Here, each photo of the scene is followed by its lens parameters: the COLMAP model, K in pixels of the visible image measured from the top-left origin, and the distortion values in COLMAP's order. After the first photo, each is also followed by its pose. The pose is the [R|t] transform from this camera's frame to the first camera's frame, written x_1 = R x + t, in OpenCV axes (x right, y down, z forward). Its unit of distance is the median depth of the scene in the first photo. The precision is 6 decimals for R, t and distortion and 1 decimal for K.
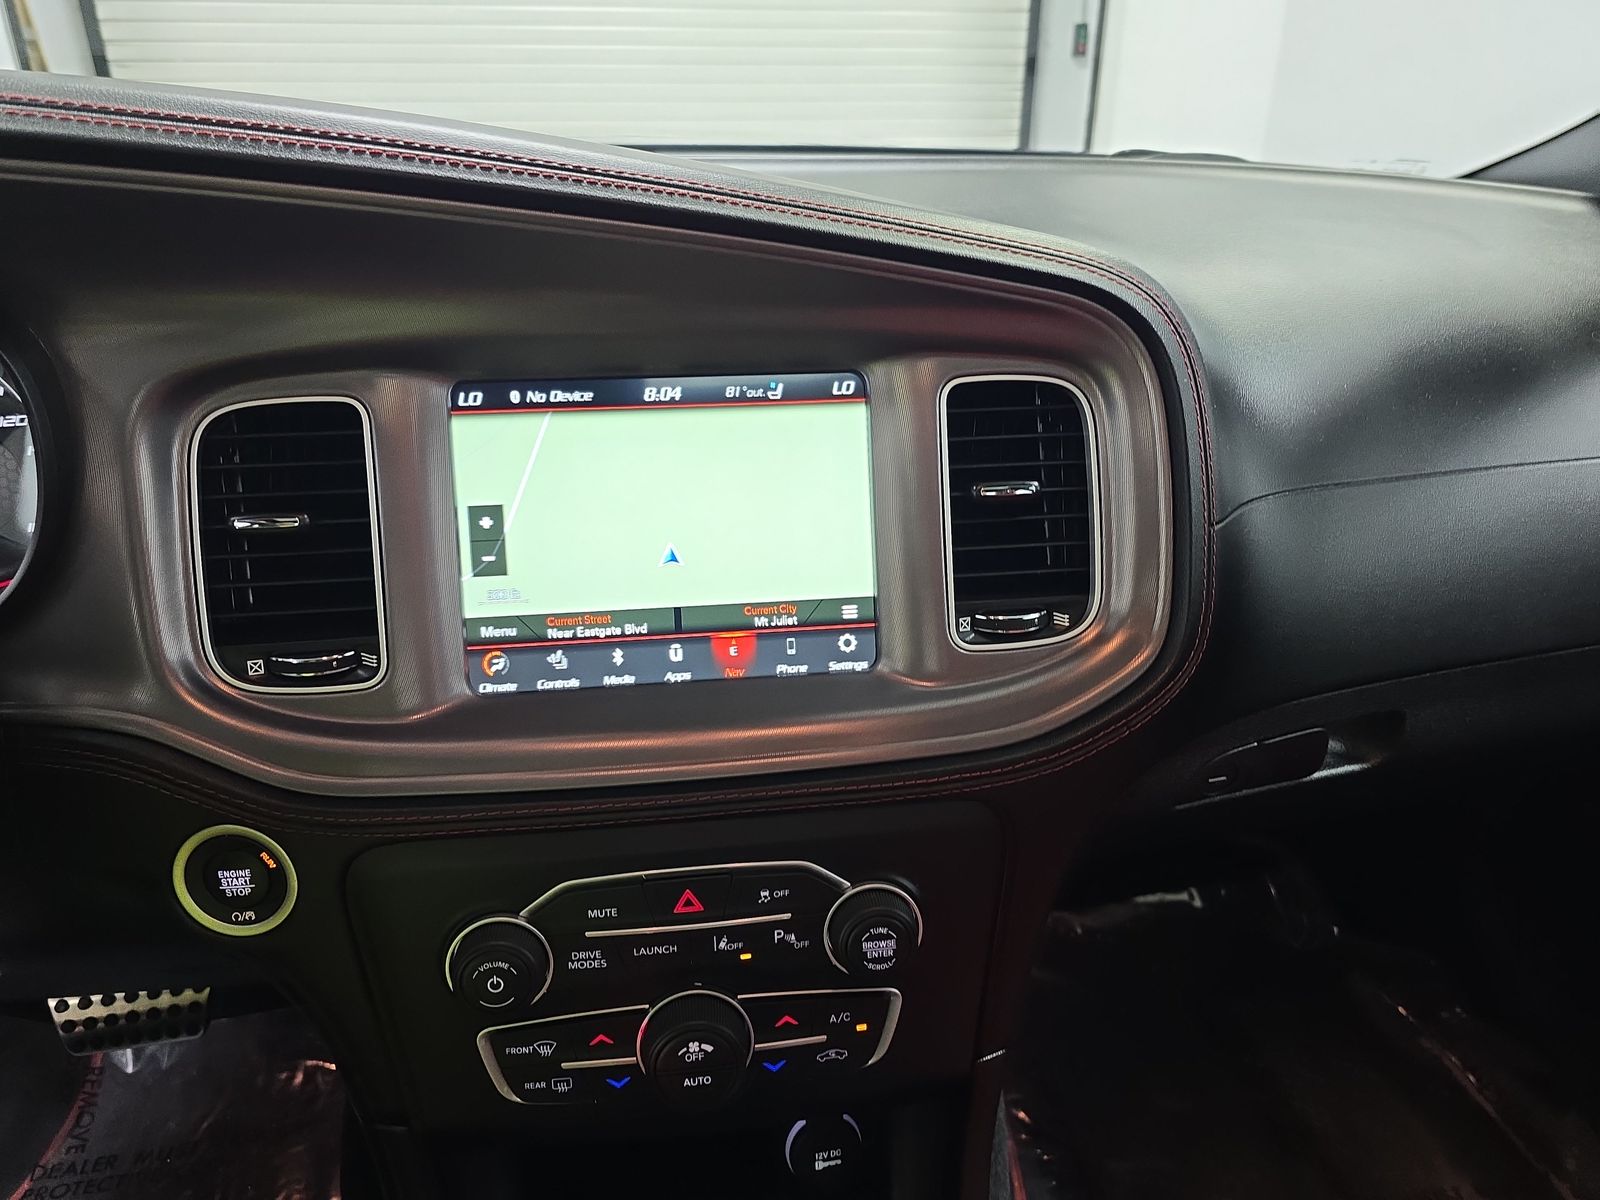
lens RADIAL K [[1069.7, 0, 802.2], [0, 1069.7, 600.2], [0, 0, 1]] dist [0.011847, -0.009671]
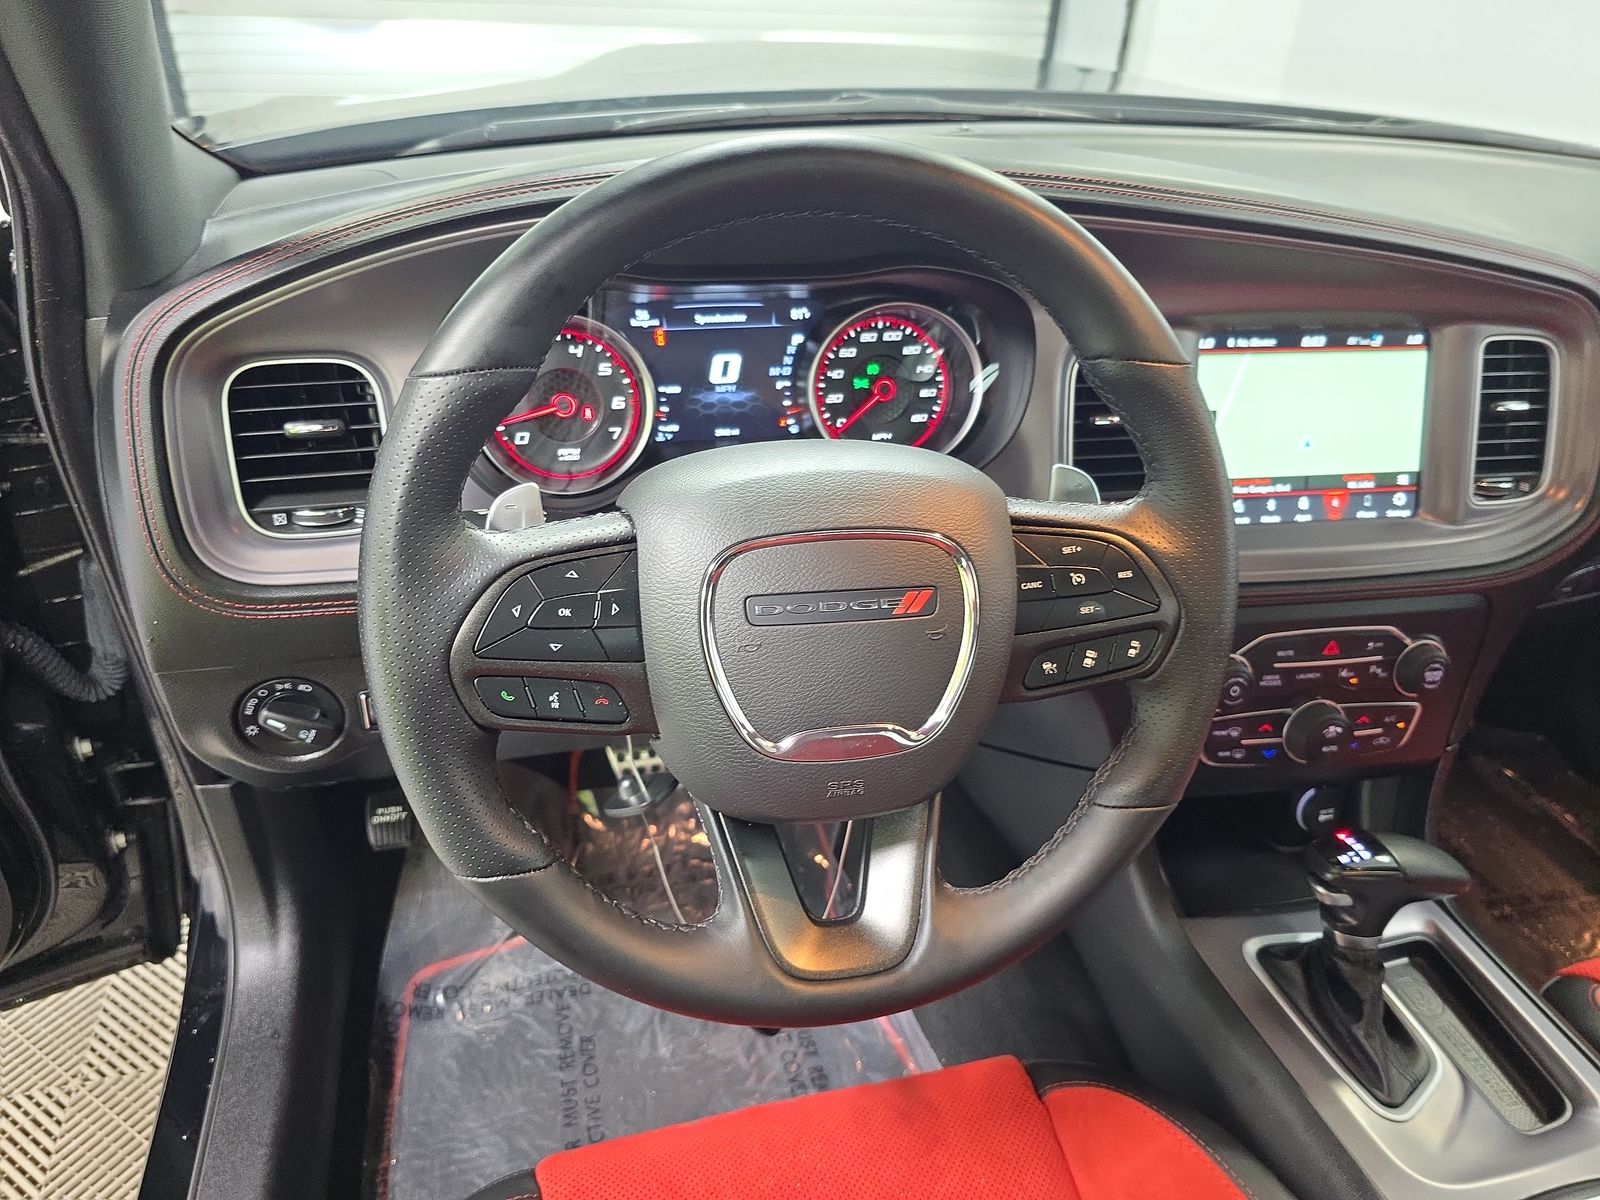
lens RADIAL K [[1069.7, 0, 799.2], [0, 1069.7, 597.3], [0, 0, 1]] dist [0.011847, -0.009671]
pose [[0.998059, 0.012847, 0.060933, -0.998408], [-0.020423, 0.991897, 0.125392, 0.001894], [-0.058828, -0.126393, 0.990234, -0.605397]]
